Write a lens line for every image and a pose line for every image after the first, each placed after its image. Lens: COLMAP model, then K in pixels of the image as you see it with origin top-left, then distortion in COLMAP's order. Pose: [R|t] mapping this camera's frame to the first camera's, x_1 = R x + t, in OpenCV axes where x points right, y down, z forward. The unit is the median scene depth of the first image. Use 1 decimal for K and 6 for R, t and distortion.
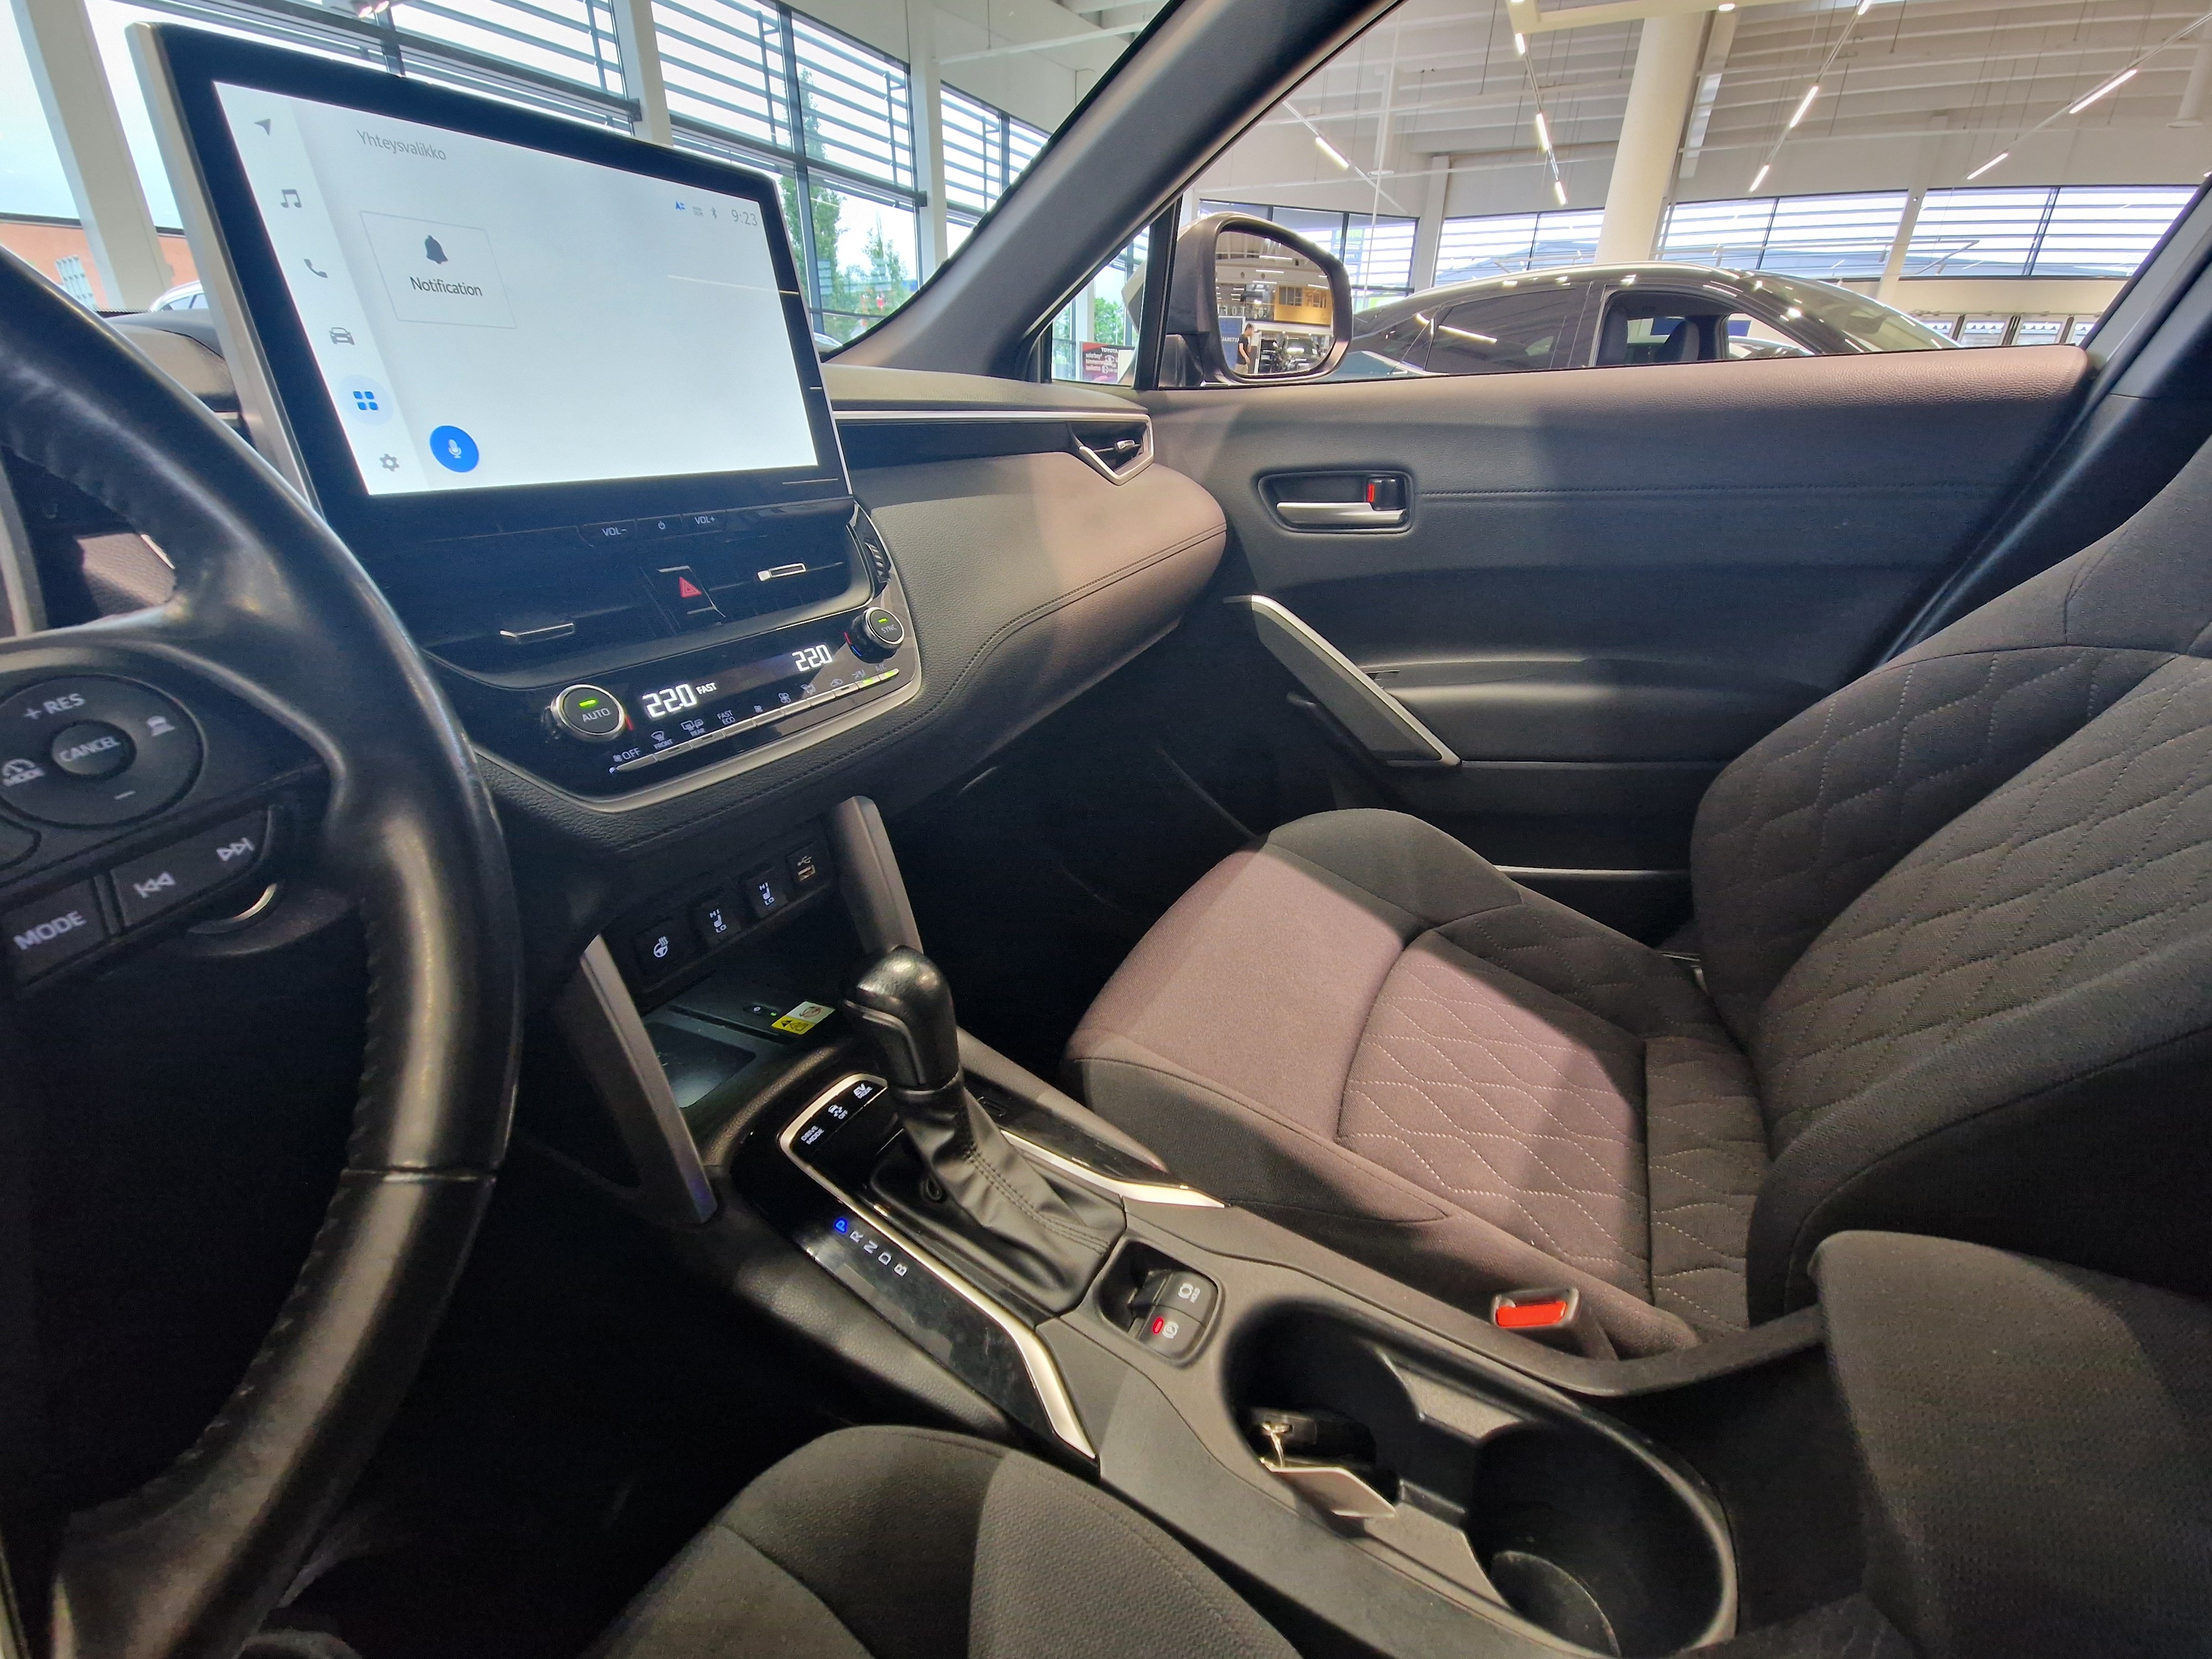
lens RADIAL K [[900.9, 0, 1112.6], [0, 900.9, 830.2], [0, 0, 1]] dist [0.001732, -0.000458]
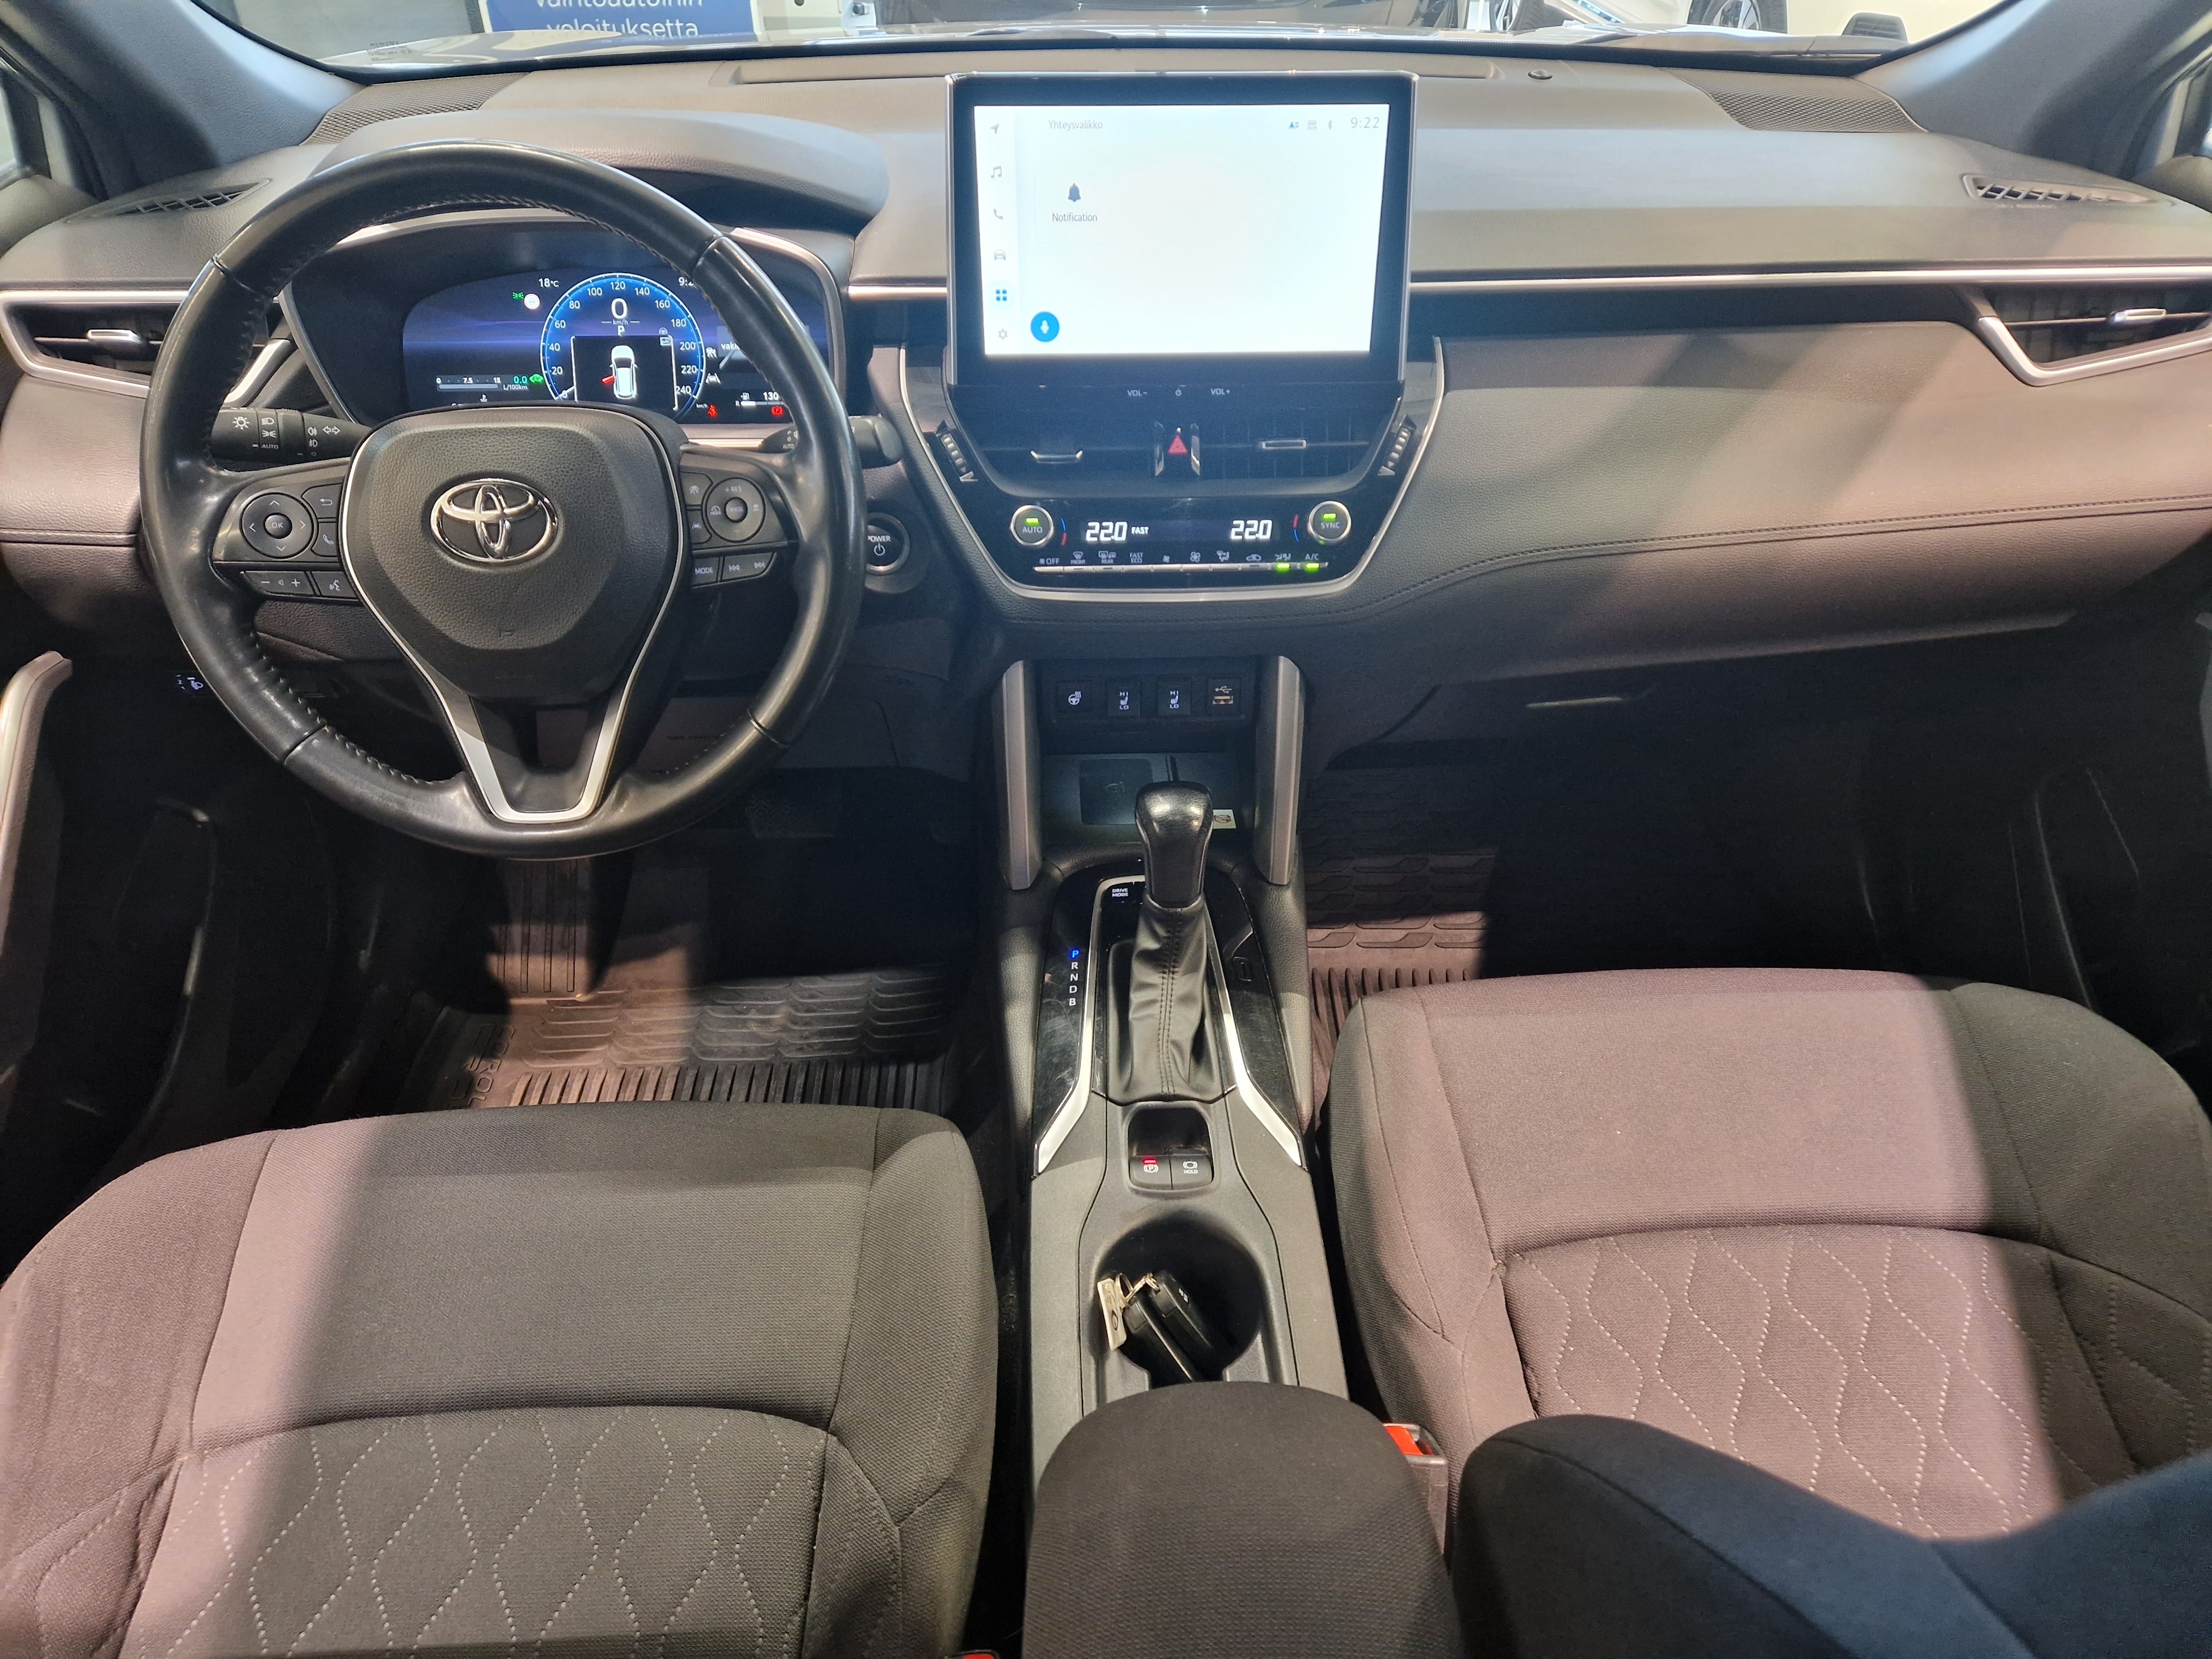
lens RADIAL K [[1472.0, 0, 1117.6], [0, 1472.0, 842.6], [0, 0, 1]] dist [0.084737, -0.083536]
pose [[0.504814, 0.504225, -0.700657, 0.987292], [-0.370456, 0.859671, 0.351750, -0.404054], [0.779696, 0.081994, 0.620767, -0.233954]]
